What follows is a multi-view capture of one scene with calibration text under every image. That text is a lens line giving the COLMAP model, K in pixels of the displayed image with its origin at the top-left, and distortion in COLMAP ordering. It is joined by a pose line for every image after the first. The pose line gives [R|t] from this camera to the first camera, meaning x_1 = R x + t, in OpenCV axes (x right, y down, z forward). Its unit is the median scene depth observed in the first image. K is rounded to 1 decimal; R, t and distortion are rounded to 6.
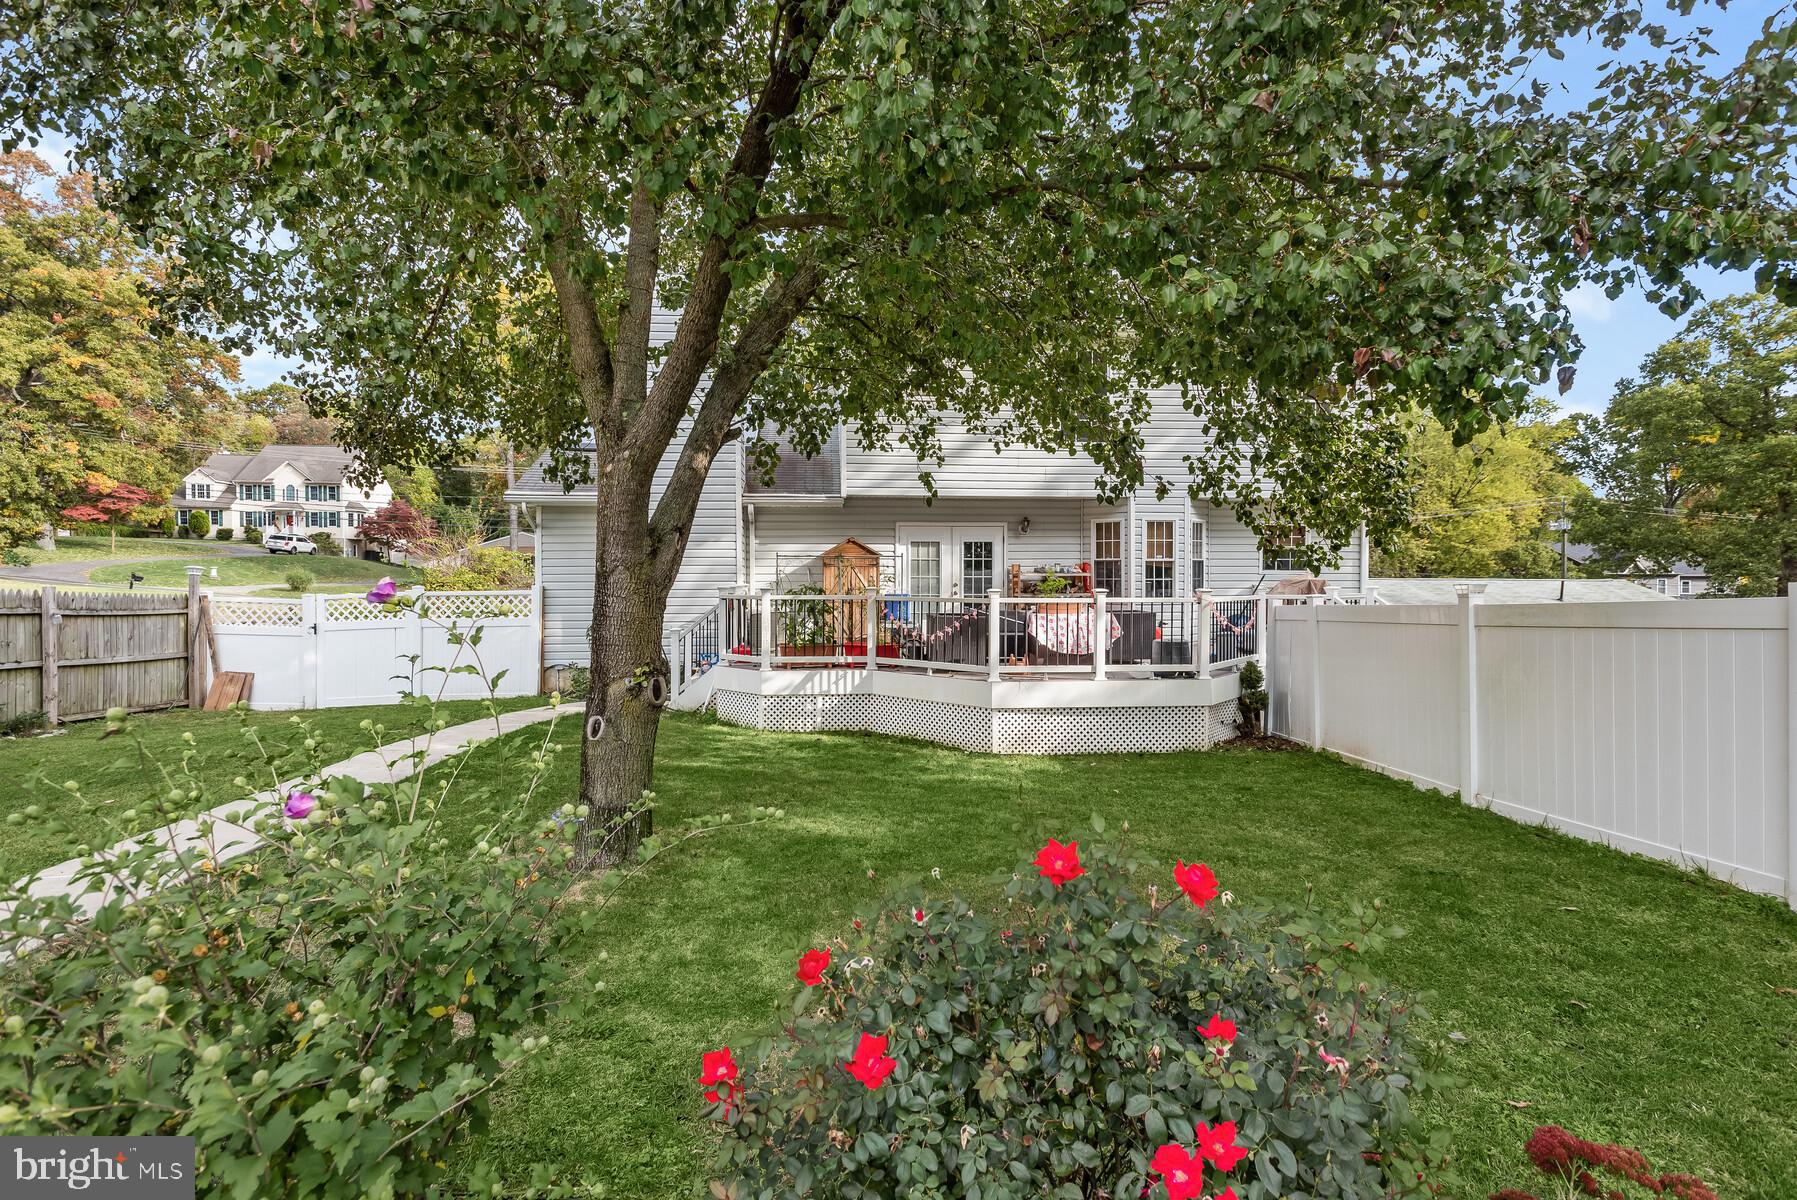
lens RADIAL K [[852.8, 0, 903.8], [0, 852.8, 572.8], [0, 0, 1]] dist [0.011614, 0.000085]
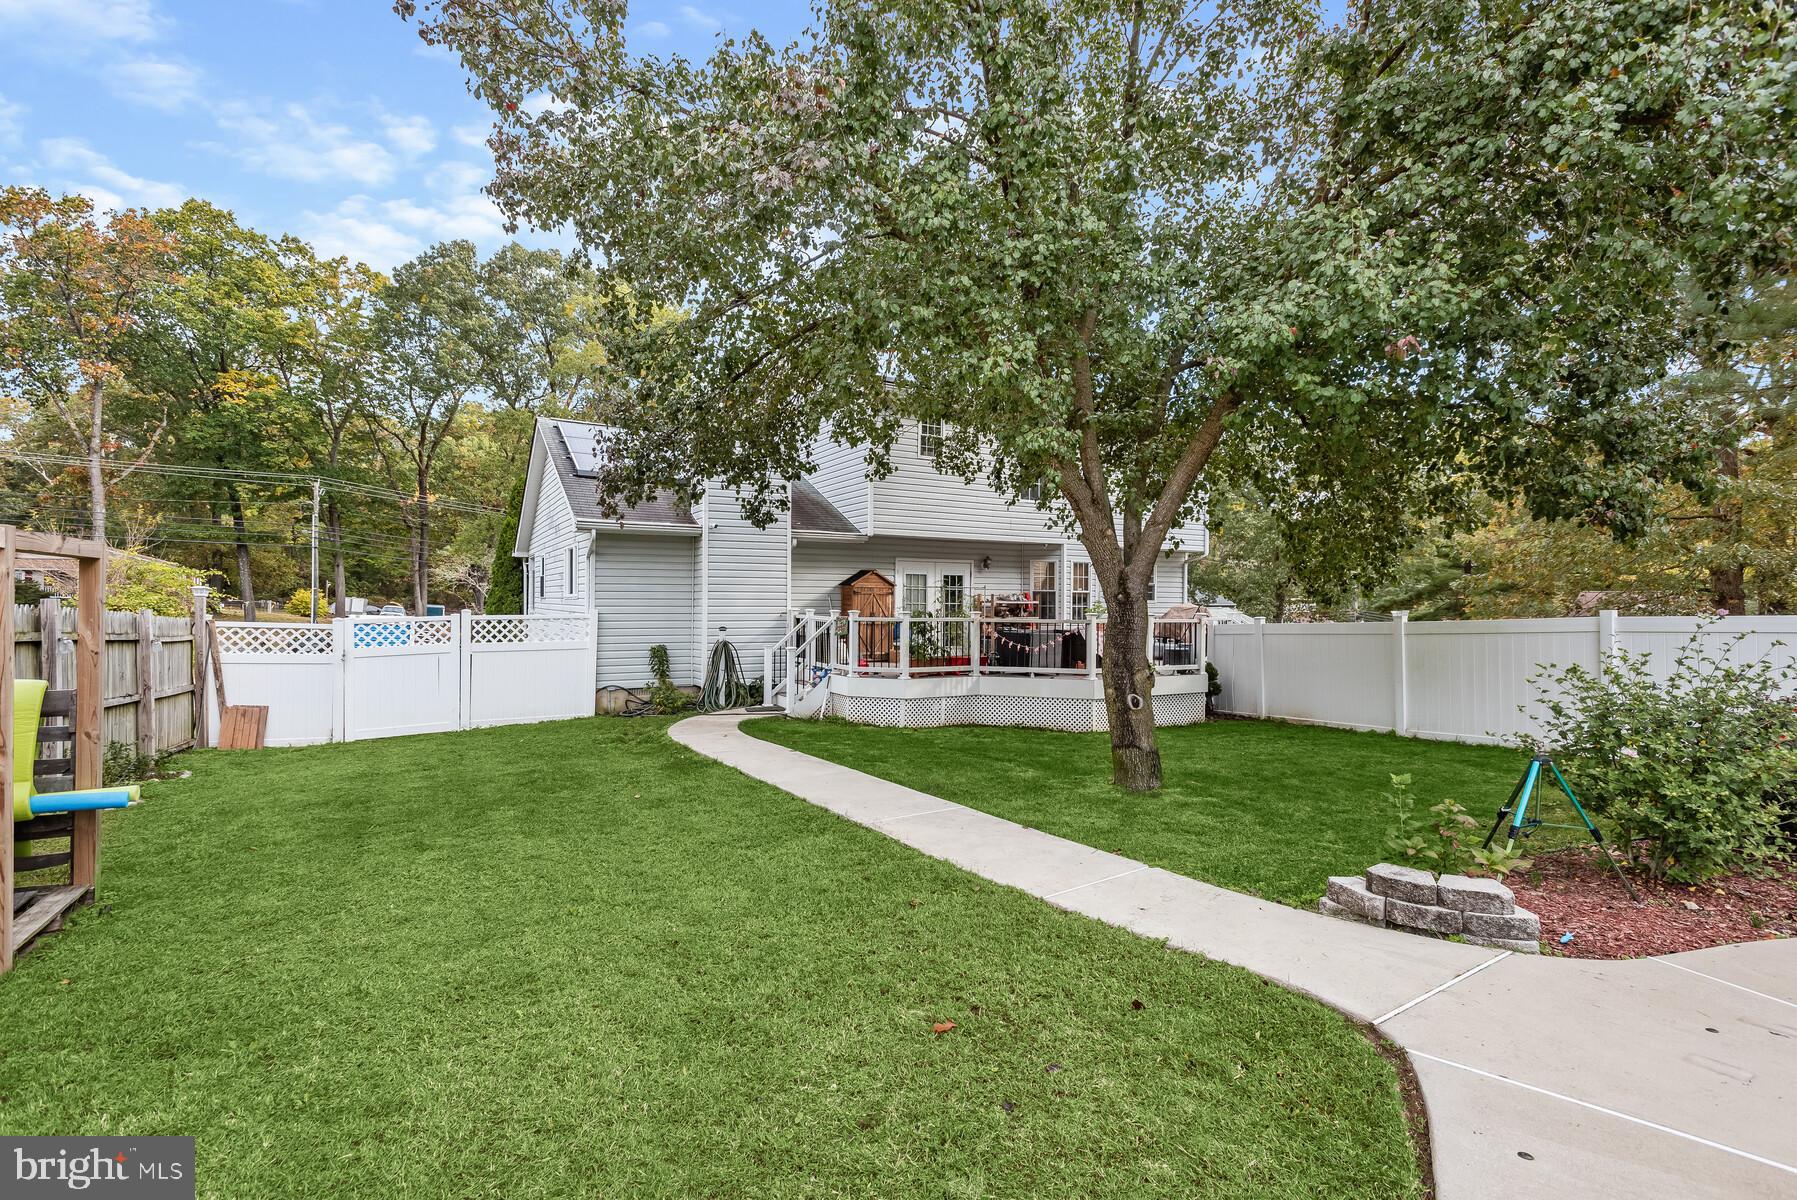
lens RADIAL K [[841.4, 0, 898.5], [0, 841.4, 600.0], [0, 0, 1]] dist [0.015298, 0.000354]
pose [[0.910695, 0.007623, 0.413010, -0.578578], [-0.008502, 0.999964, 0.000290, -0.000170], [-0.412993, -0.003776, 0.910726, -0.090743]]
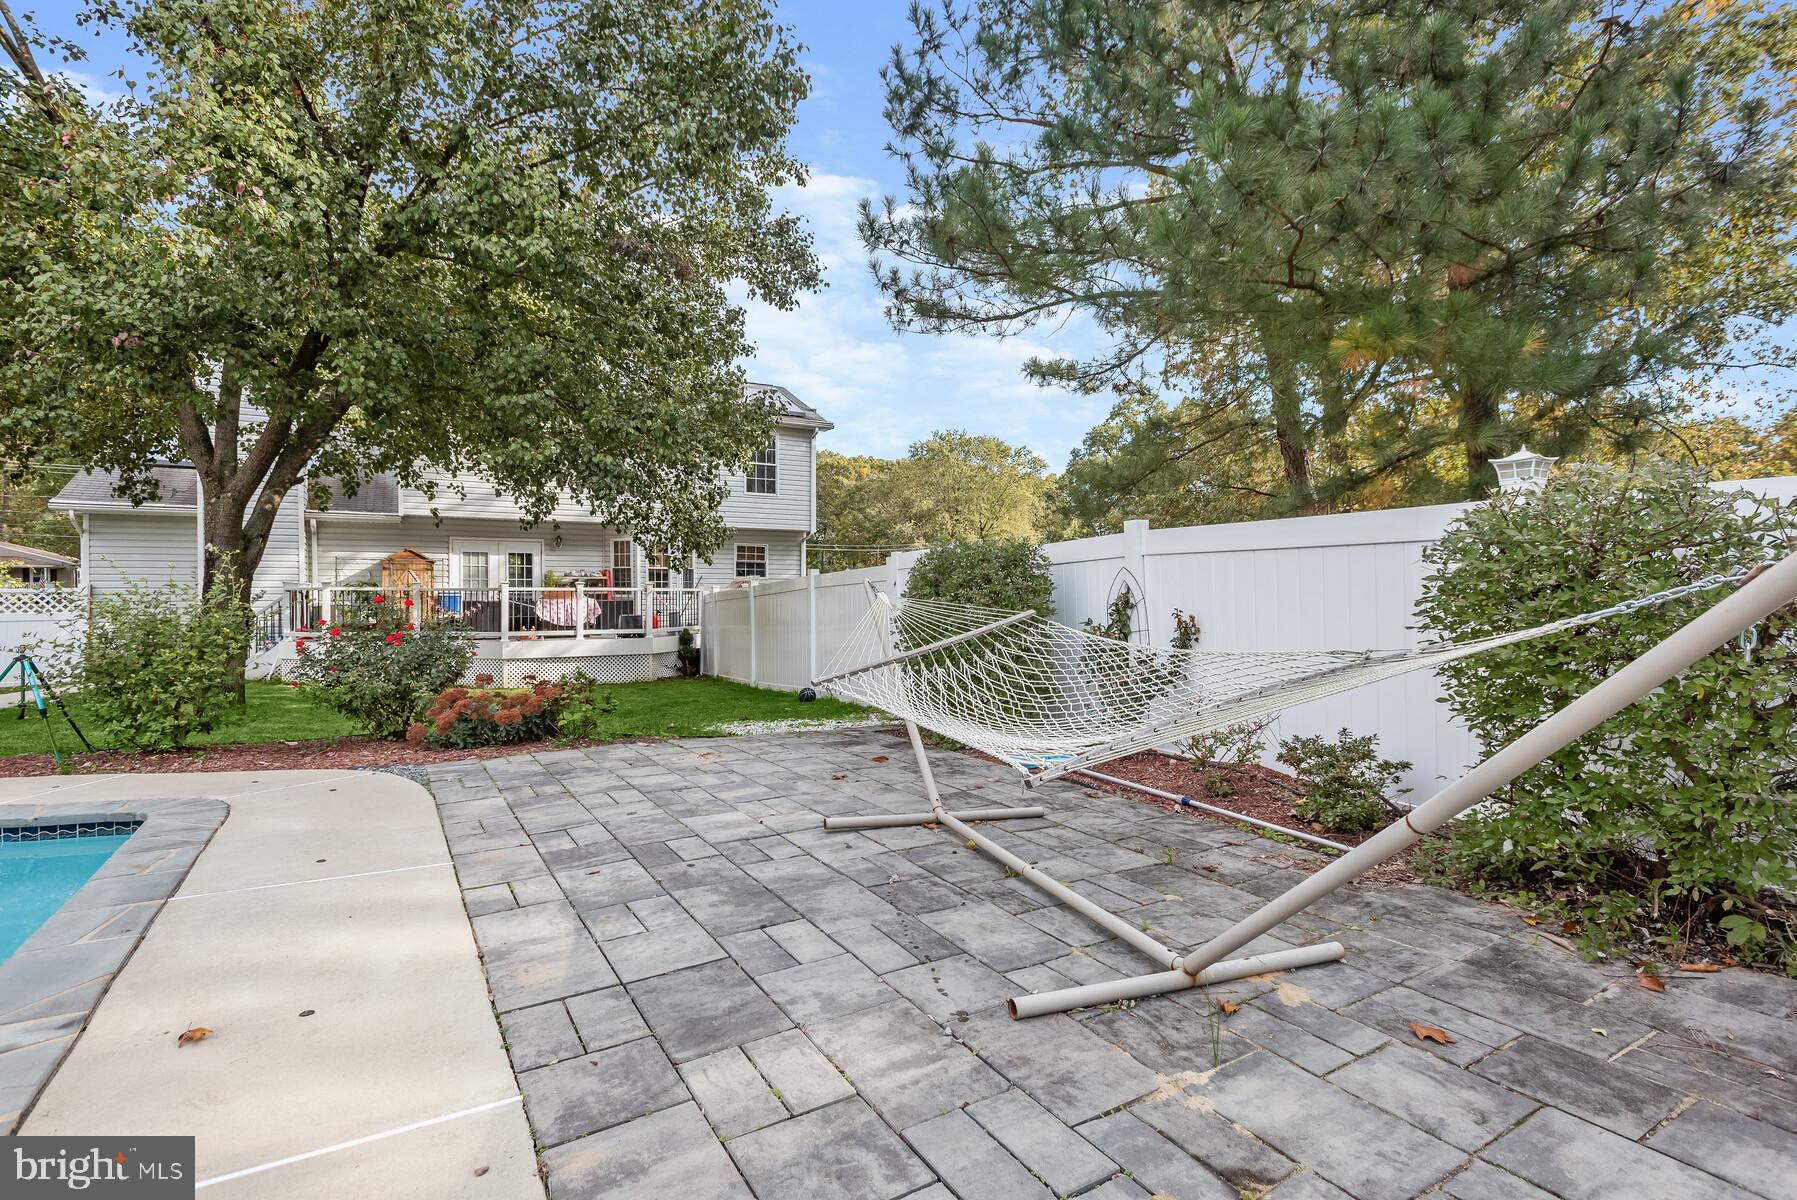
lens RADIAL K [[833.5, 0, 900.7], [0, 833.5, 596.7], [0, 0, 1]] dist [0.026061, -0.015162]
pose [[0.909581, -0.002534, 0.415519, 0.098961], [0.000546, 0.999988, 0.004905, 0.030221], [-0.415527, -0.004234, 0.909571, -0.517743]]
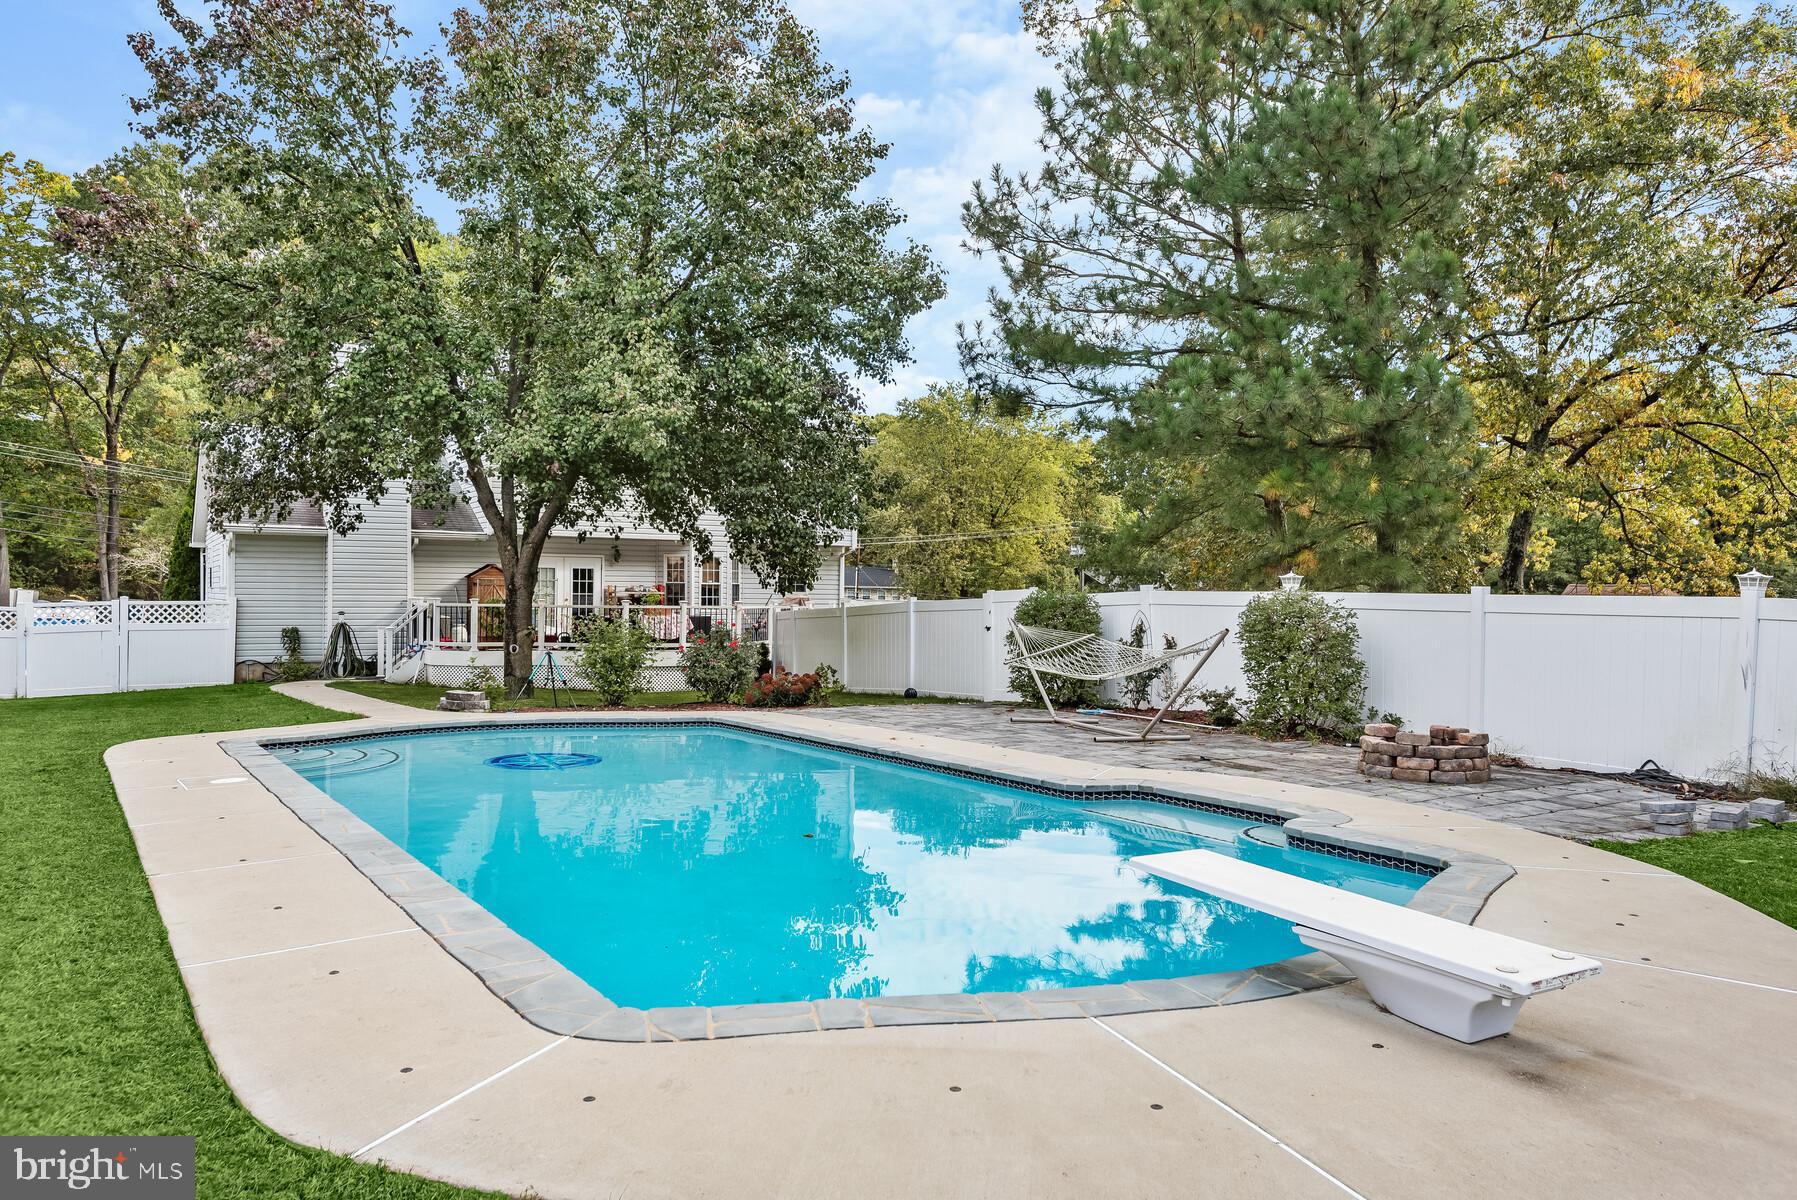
lens RADIAL K [[1256.1, 0, 924.6], [0, 1256.1, 599.9], [0, 0, 1]] dist [0.000045, -0.001720]
pose [[0.886186, 0.008642, 0.463250, -0.430953], [-0.011054, 0.999936, 0.002493, 0.003767], [-0.463199, -0.007330, 0.886224, -1.247637]]
